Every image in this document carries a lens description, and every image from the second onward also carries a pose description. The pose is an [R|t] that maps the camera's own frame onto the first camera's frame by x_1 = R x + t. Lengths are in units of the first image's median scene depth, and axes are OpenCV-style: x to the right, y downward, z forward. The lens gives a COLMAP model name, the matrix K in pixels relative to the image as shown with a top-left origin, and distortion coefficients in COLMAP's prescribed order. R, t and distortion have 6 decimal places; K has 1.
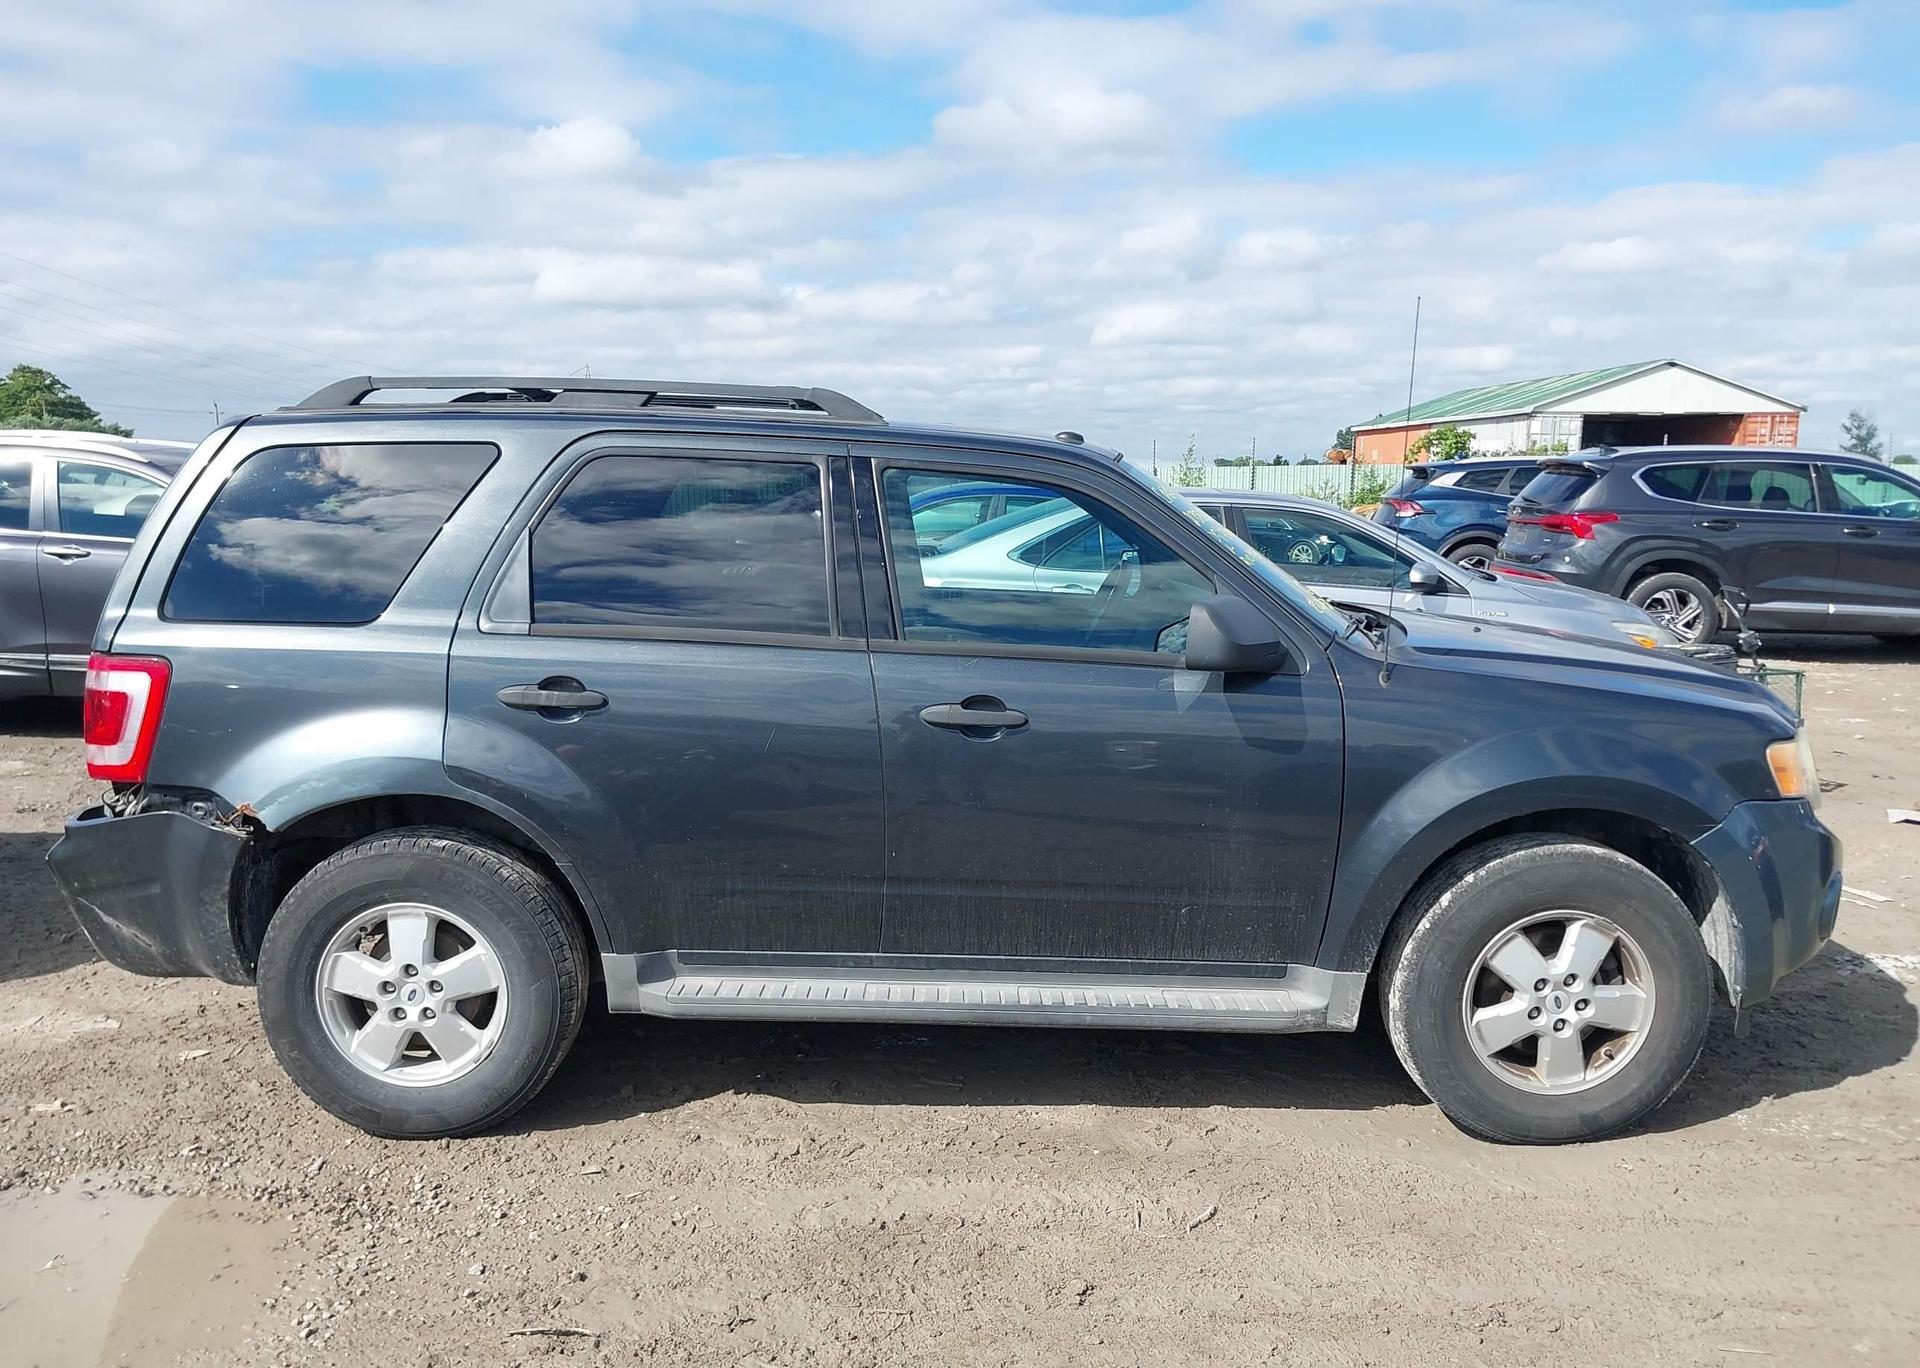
lens RADIAL K [[1511.5, 0, 964.7], [0, 1511.5, 689.6], [0, 0, 1]] dist [0.034400, -0.061701]
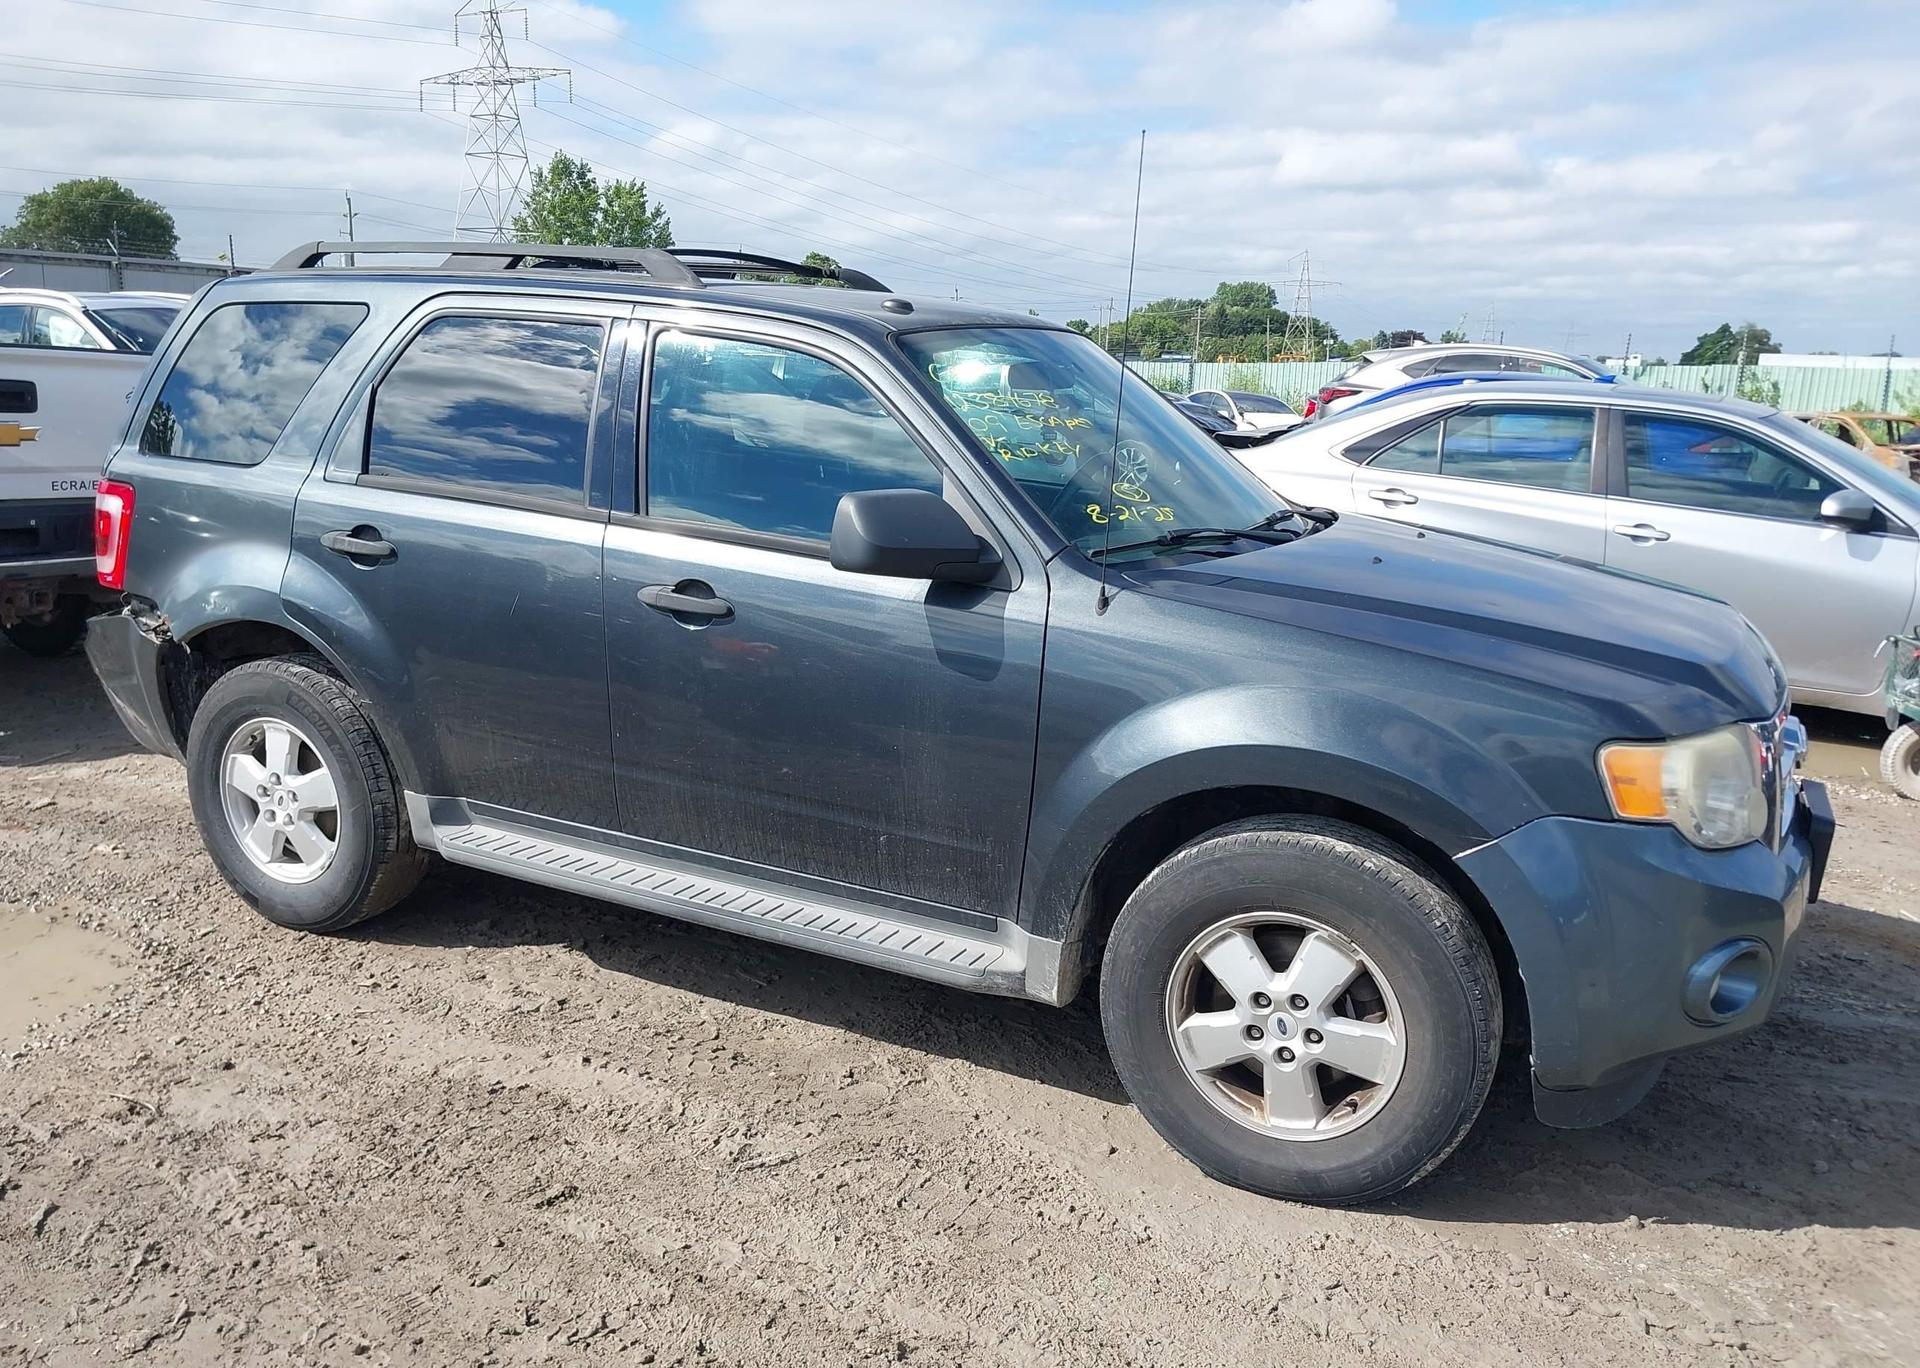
lens RADIAL K [[1521.6, 0, 967.4], [0, 1521.6, 714.8], [0, 0, 1]] dist [0.015083, 0.002923]
pose [[0.893231, 0.127328, -0.431192, 0.566618], [-0.090352, 0.990331, 0.105270, -0.026885], [0.440427, -0.055071, 0.896098, 0.213362]]
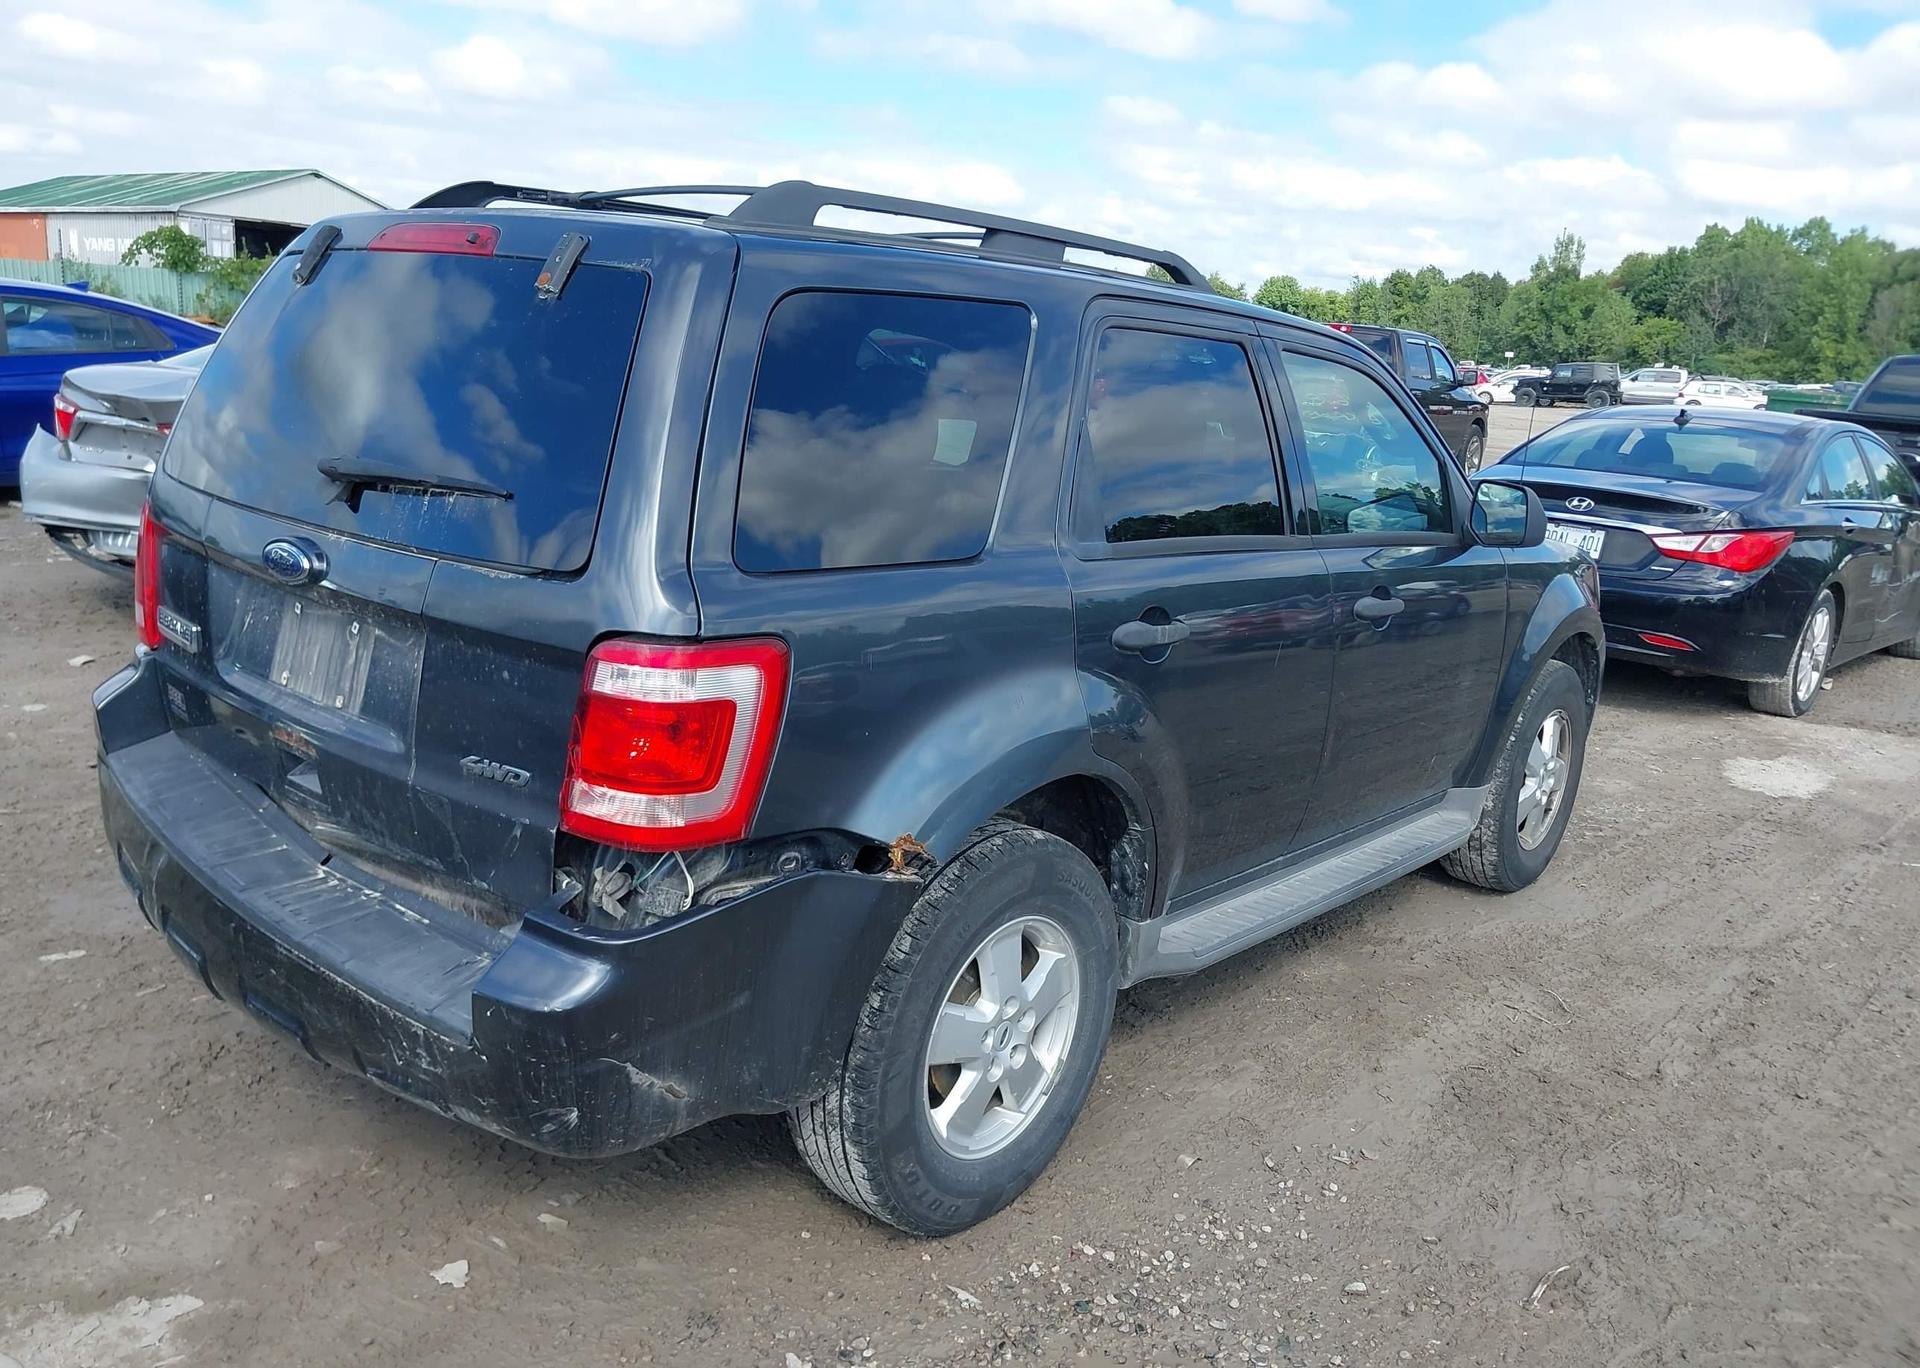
lens RADIAL K [[1528.2, 0, 960.0], [0, 1528.2, 684.0], [0, 0, 1]] dist [0.011622, -0.004340]
pose [[0.646798, -0.131426, 0.751252, -0.930574], [0.044602, 0.989873, 0.134770, -0.079871], [-0.761356, -0.053662, 0.646110, 0.525756]]
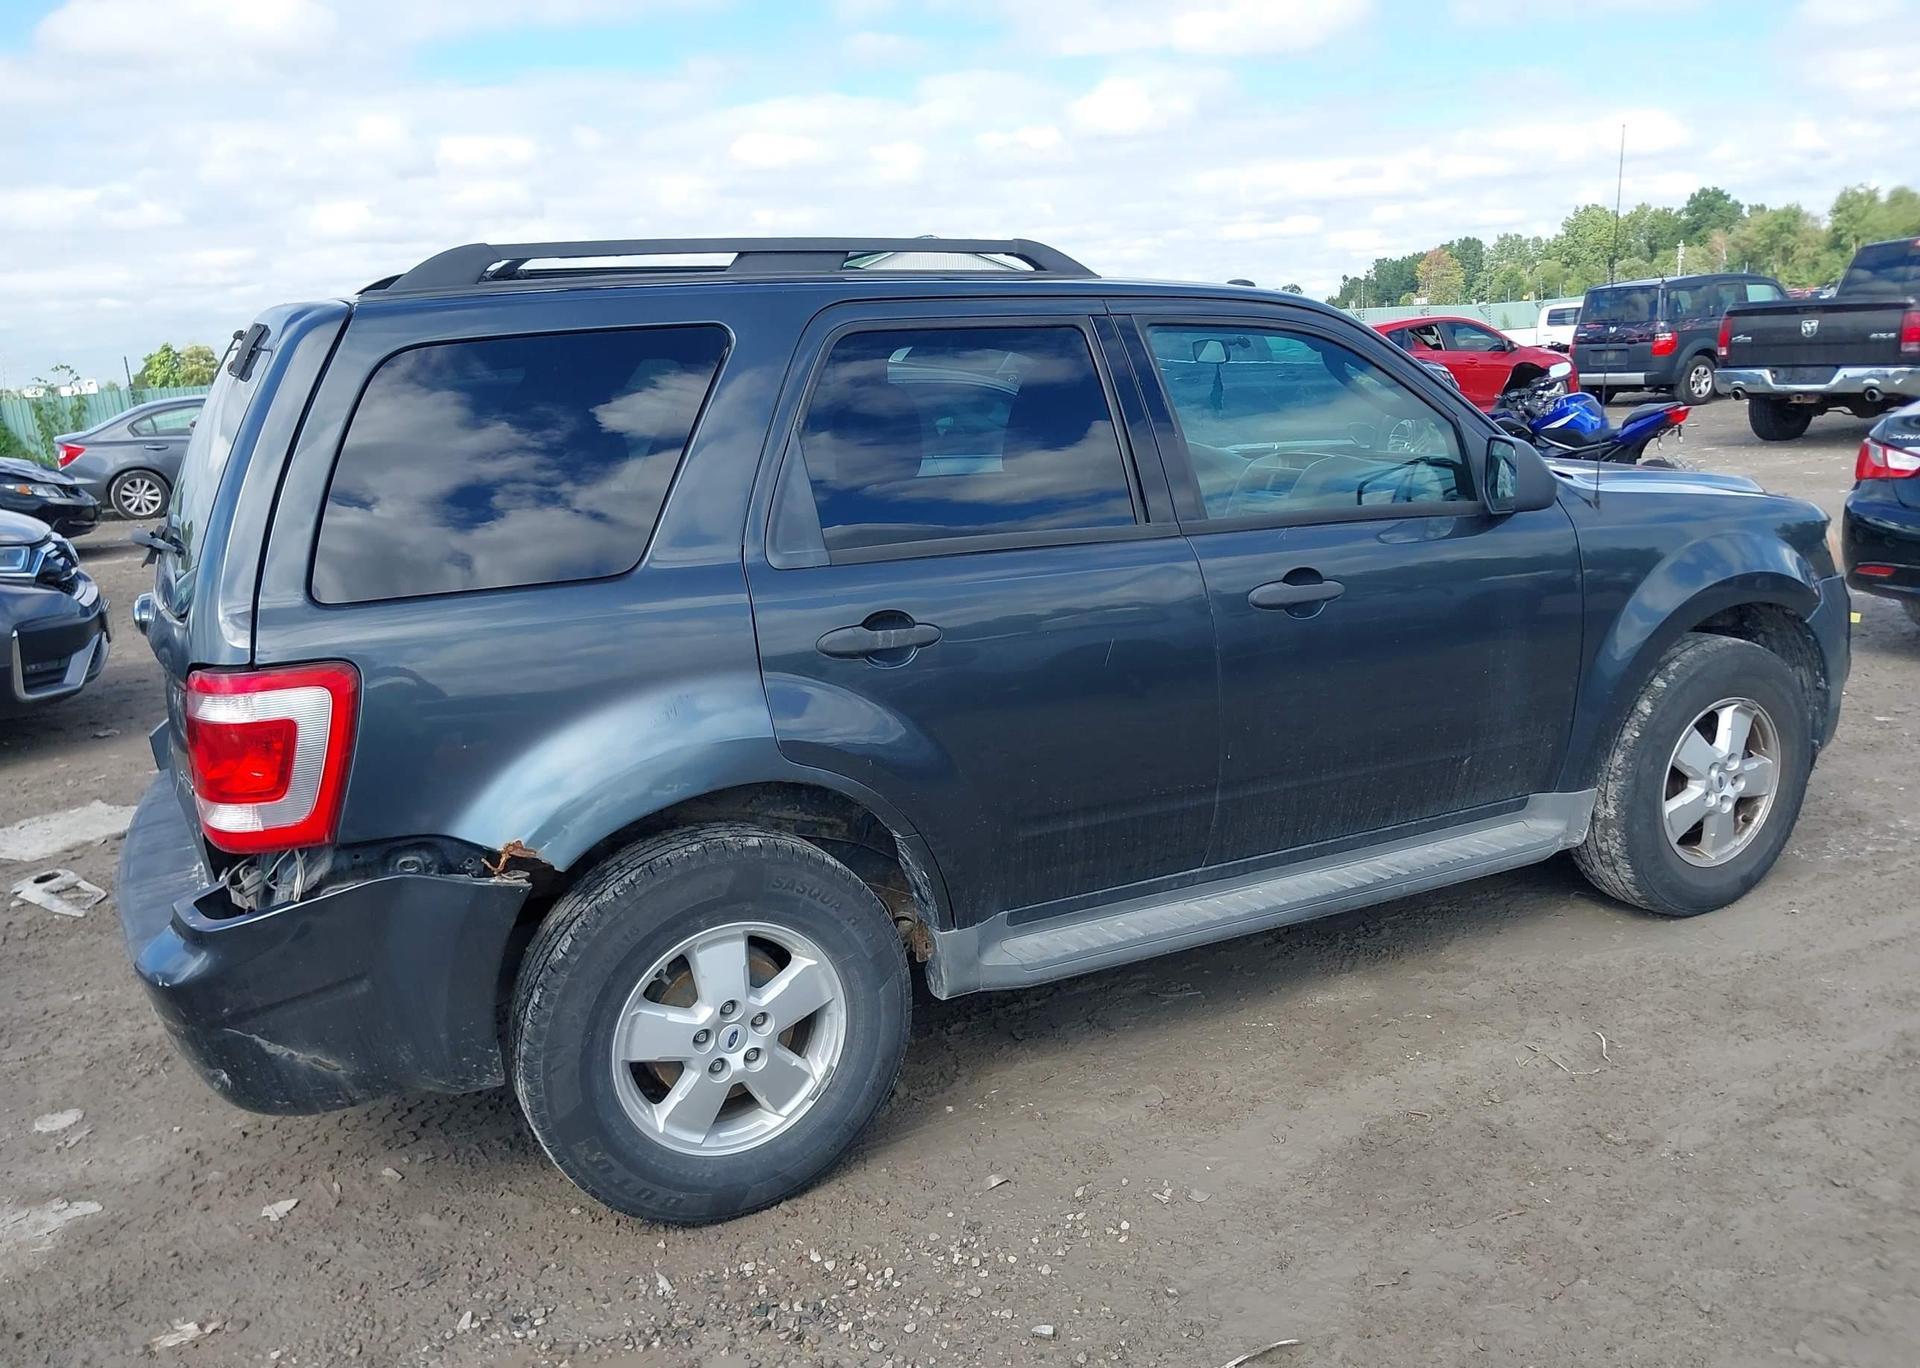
lens RADIAL K [[1511.5, 0, 964.7], [0, 1511.5, 689.6], [0, 0, 1]] dist [0.034400, -0.061701]
pose [[0.890927, -0.157179, 0.426079, -0.559948], [0.126813, 0.986981, 0.098929, -0.039698], [-0.436081, -0.034106, 0.899261, 0.246654]]
